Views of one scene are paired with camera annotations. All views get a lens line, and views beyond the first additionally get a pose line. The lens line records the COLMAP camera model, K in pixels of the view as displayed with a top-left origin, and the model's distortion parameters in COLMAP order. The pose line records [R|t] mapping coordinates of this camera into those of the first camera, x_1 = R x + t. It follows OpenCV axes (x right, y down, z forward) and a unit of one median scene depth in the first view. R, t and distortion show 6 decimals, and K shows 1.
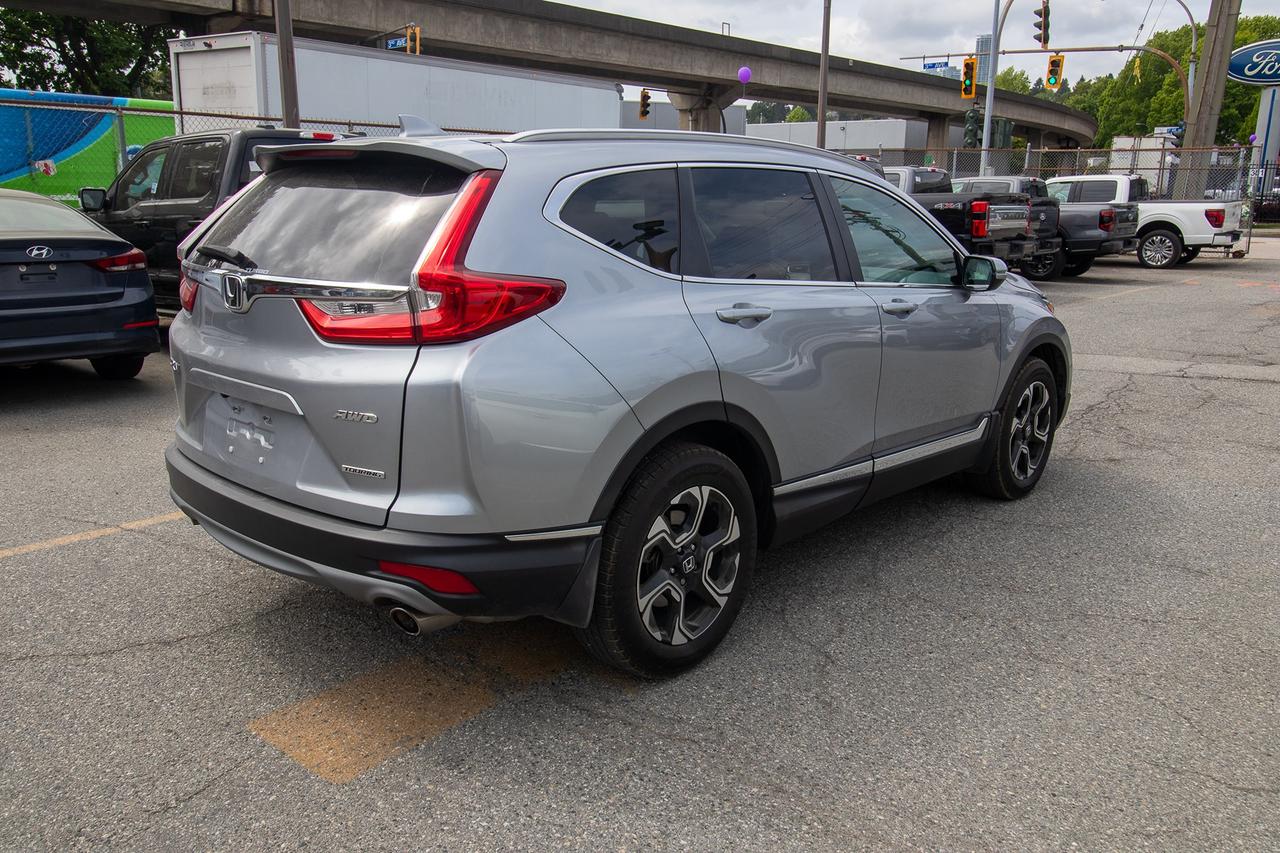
lens RADIAL K [[1012.8, 0, 642.6], [0, 1012.8, 428.1], [0, 0, 1]] dist [0.016811, -0.009787]
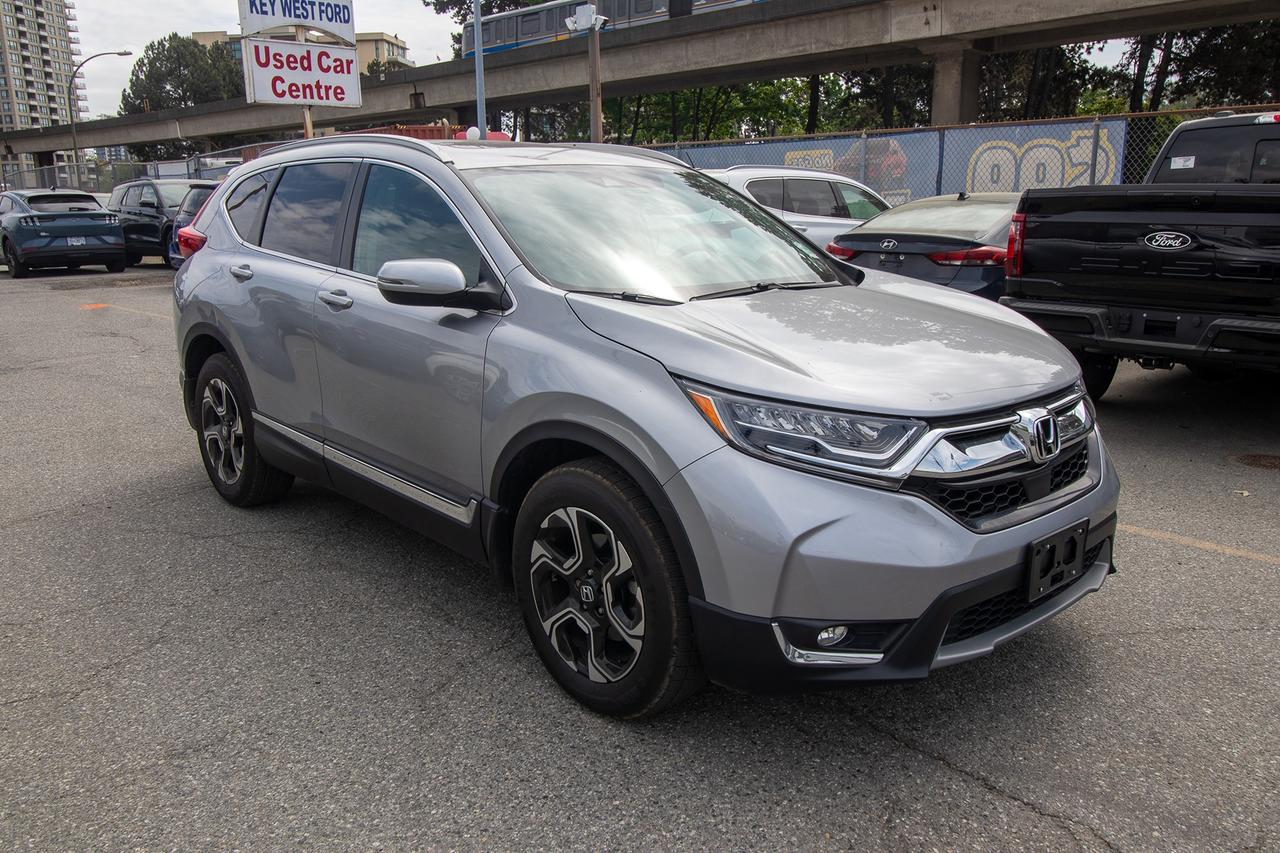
lens RADIAL K [[1012.8, 0, 646.7], [0, 1012.8, 426.7], [0, 0, 1]] dist [0.016811, -0.009787]
pose [[-0.089569, 0.213825, -0.972757, 1.158204], [-0.231763, 0.945397, 0.229151, -0.288583], [0.968640, 0.245974, -0.035122, 1.313287]]
